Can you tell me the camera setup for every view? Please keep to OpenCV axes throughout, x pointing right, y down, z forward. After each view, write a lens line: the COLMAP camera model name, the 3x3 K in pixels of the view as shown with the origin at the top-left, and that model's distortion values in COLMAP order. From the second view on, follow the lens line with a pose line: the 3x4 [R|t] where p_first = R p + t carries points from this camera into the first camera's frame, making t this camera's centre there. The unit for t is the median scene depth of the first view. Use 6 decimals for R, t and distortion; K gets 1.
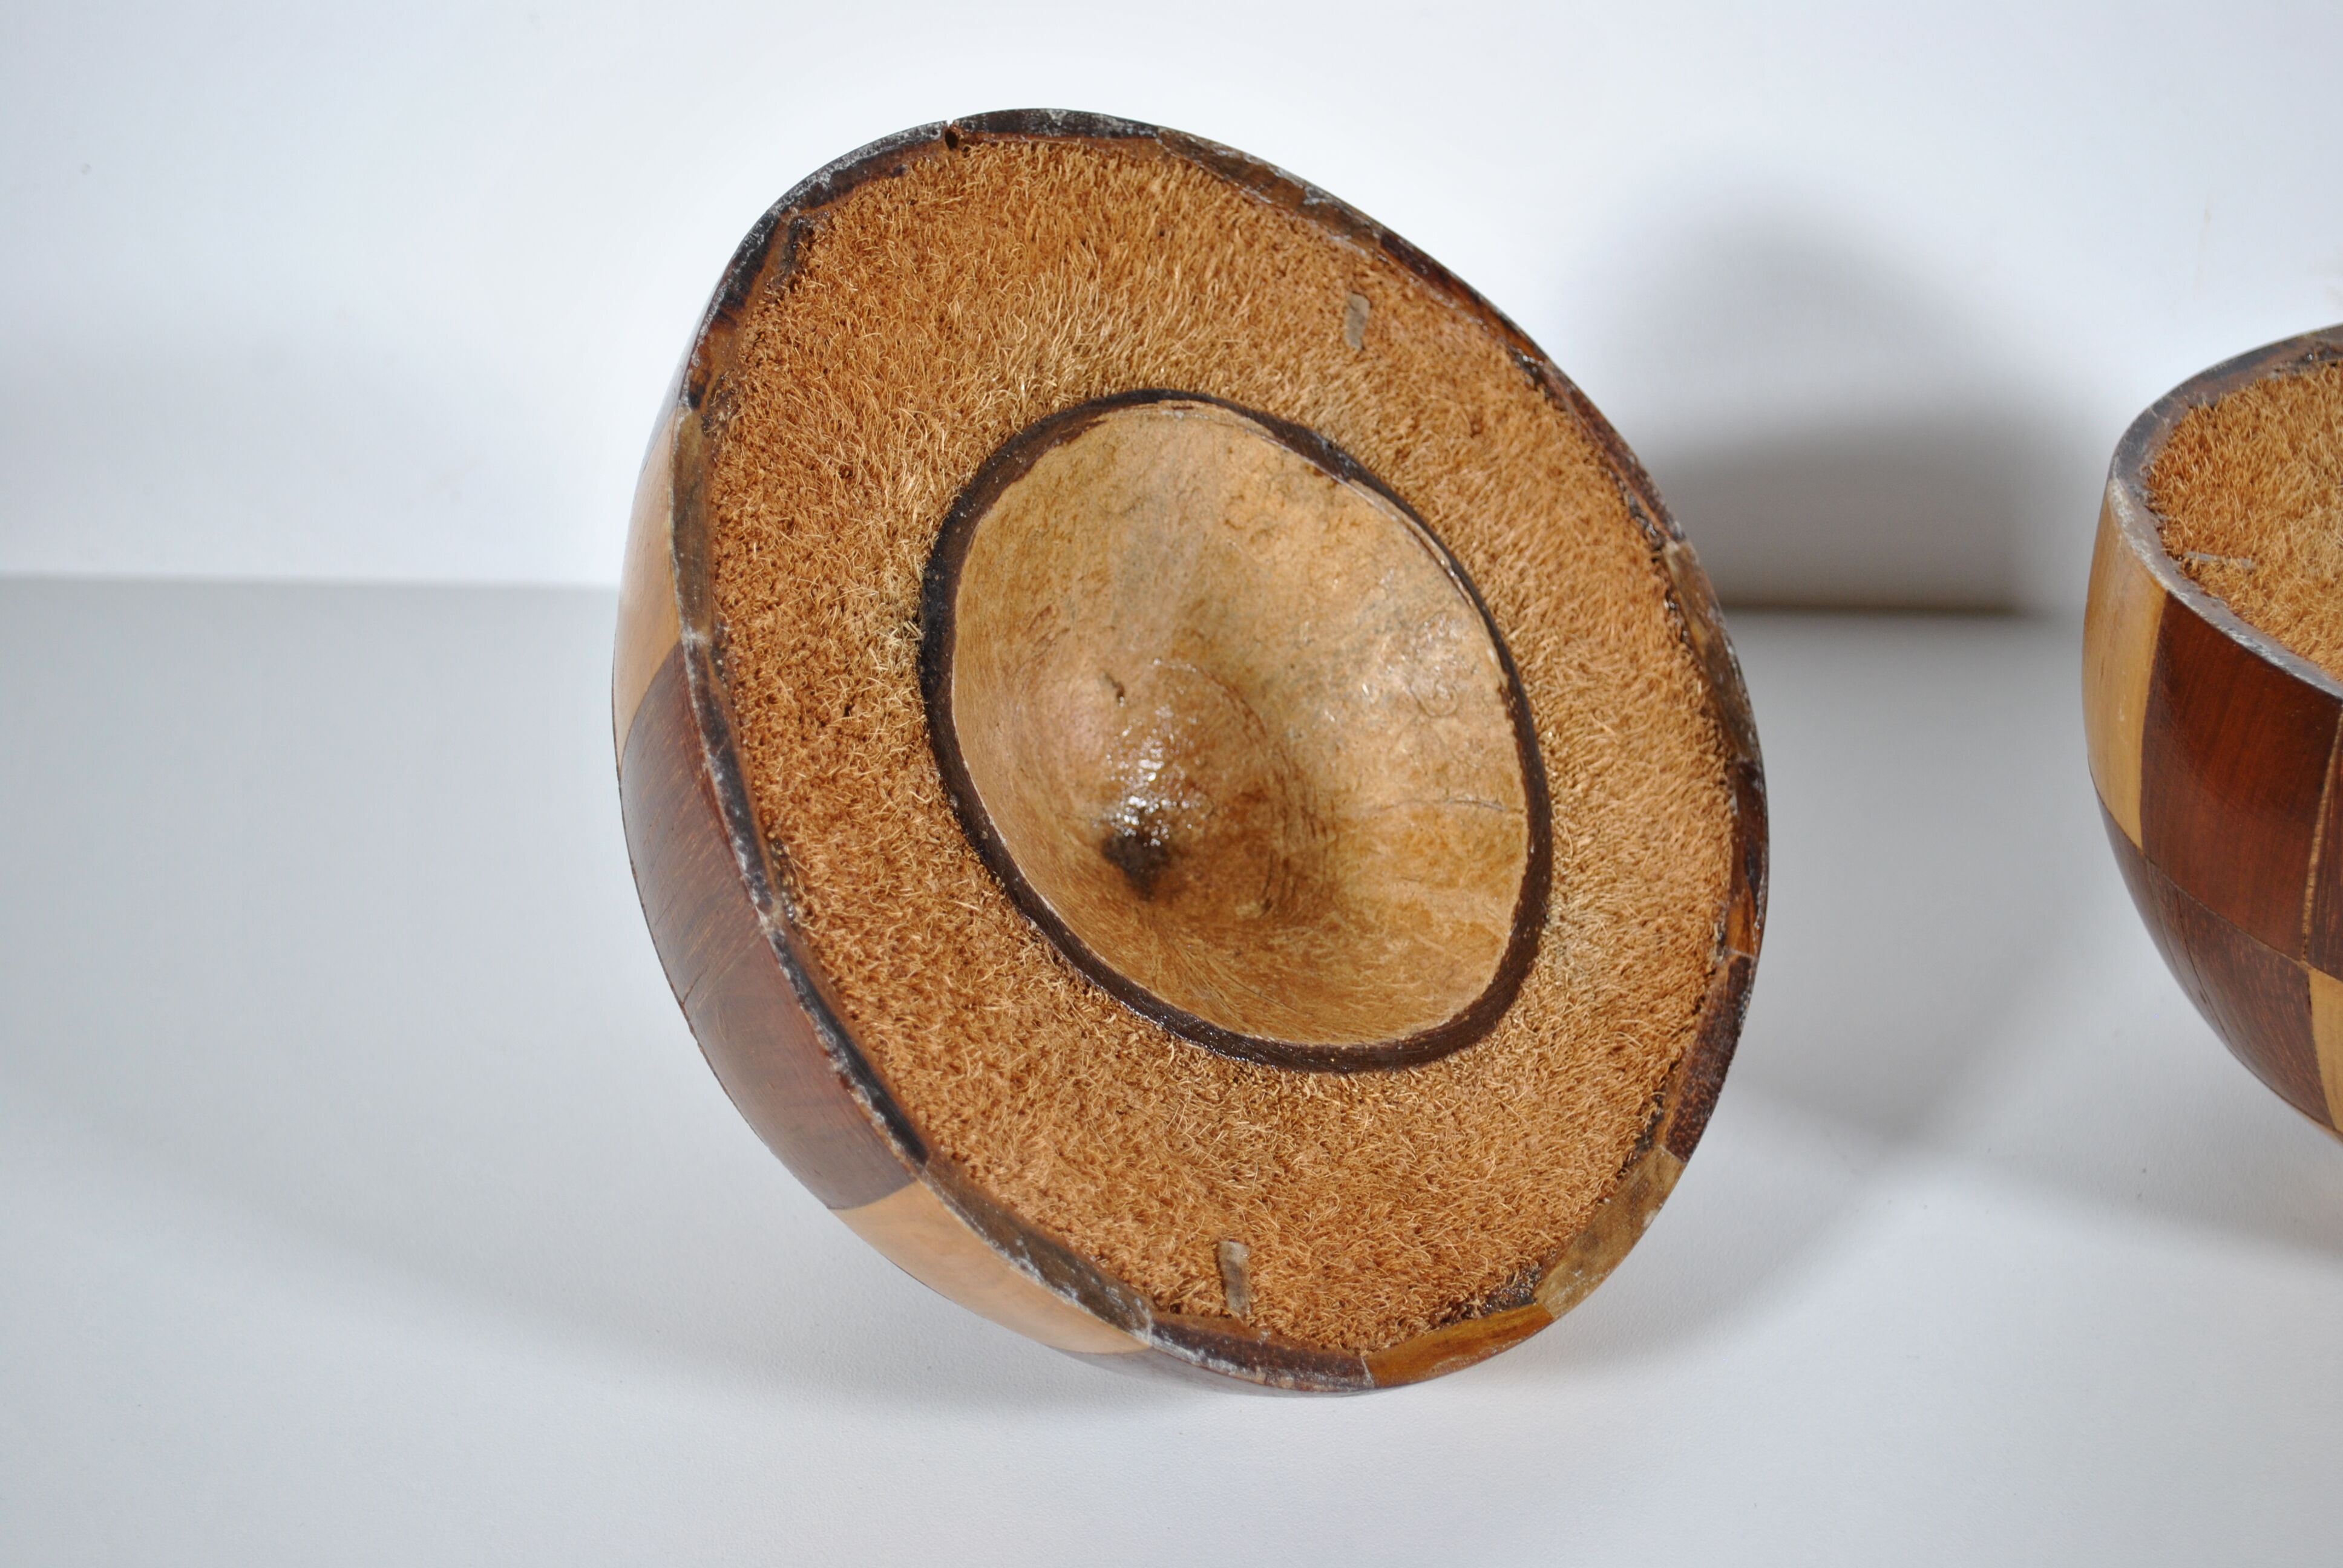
lens RADIAL K [[3611.1, 0, 1171.5], [0, 3611.1, 784.0], [0, 0, 1]] dist [0.008533, -0.006331]
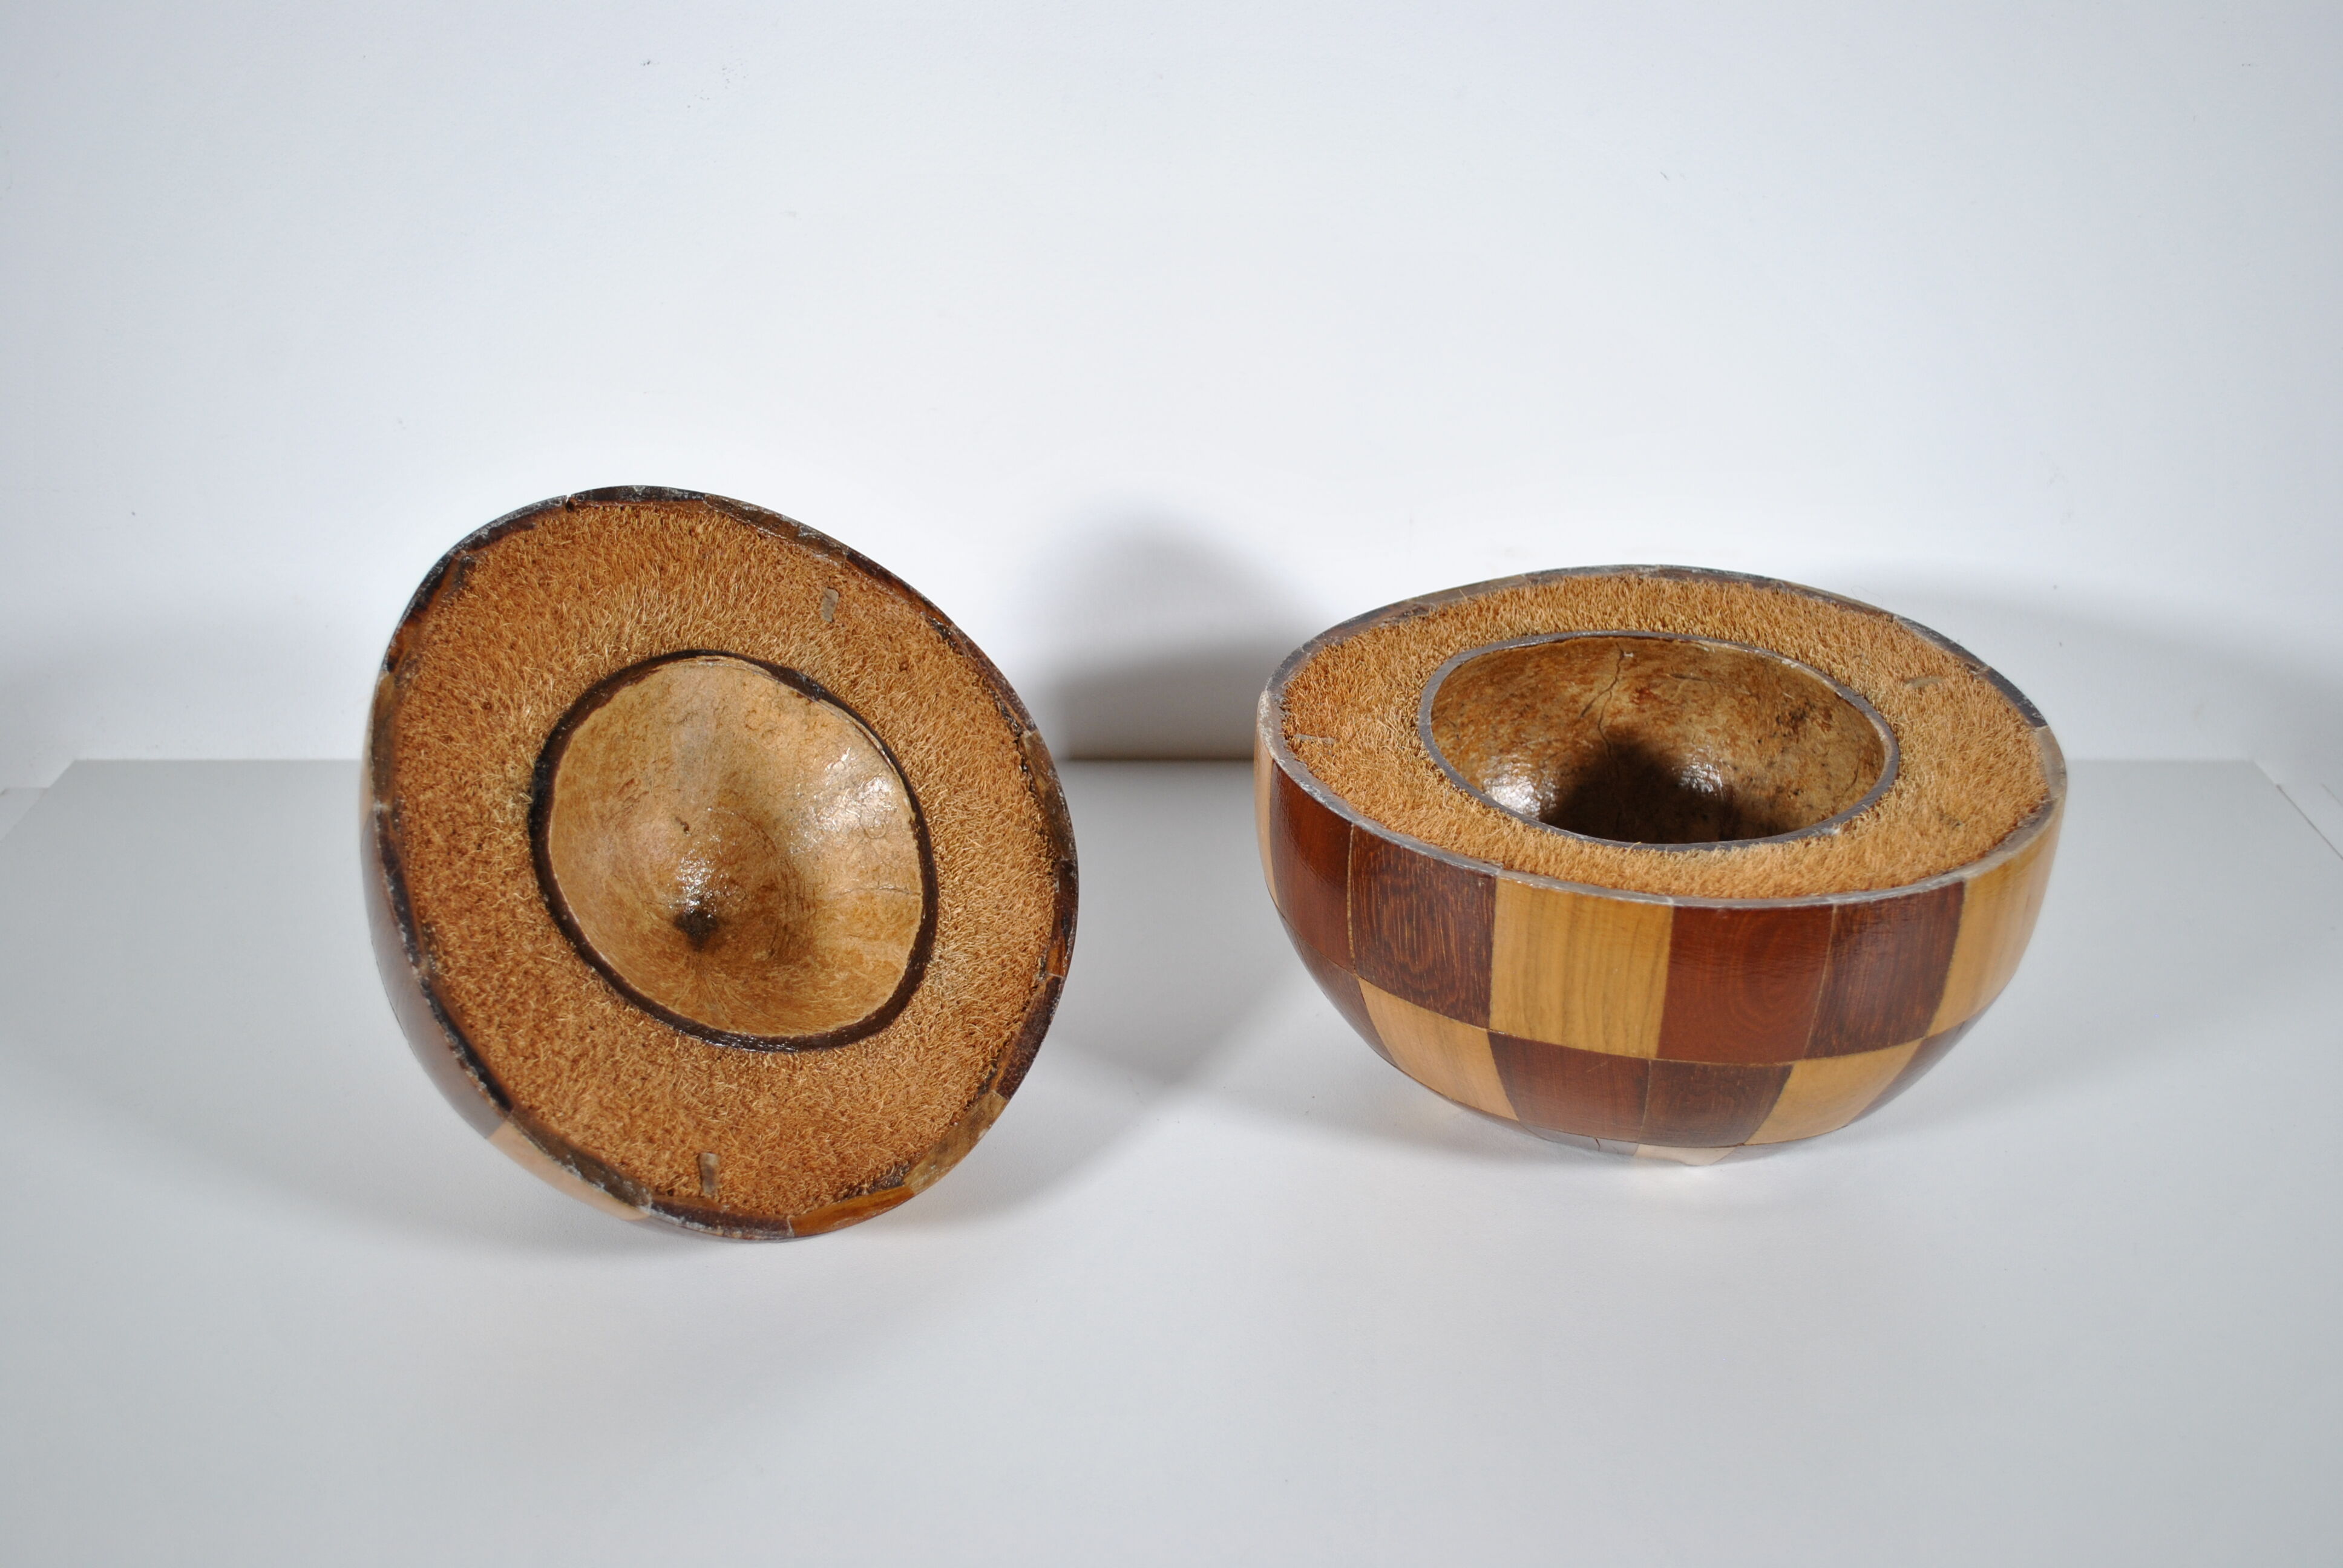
lens RADIAL K [[2377.6, 0, 1171.5], [0, 2377.6, 784.0], [0, 0, 1]] dist [-0.045669, -0.004152]
pose [[0.999356, -0.020266, 0.029627, 0.189525], [0.021060, 0.999421, -0.026742, -0.012117], [-0.029068, 0.027348, 0.999203, -0.120388]]
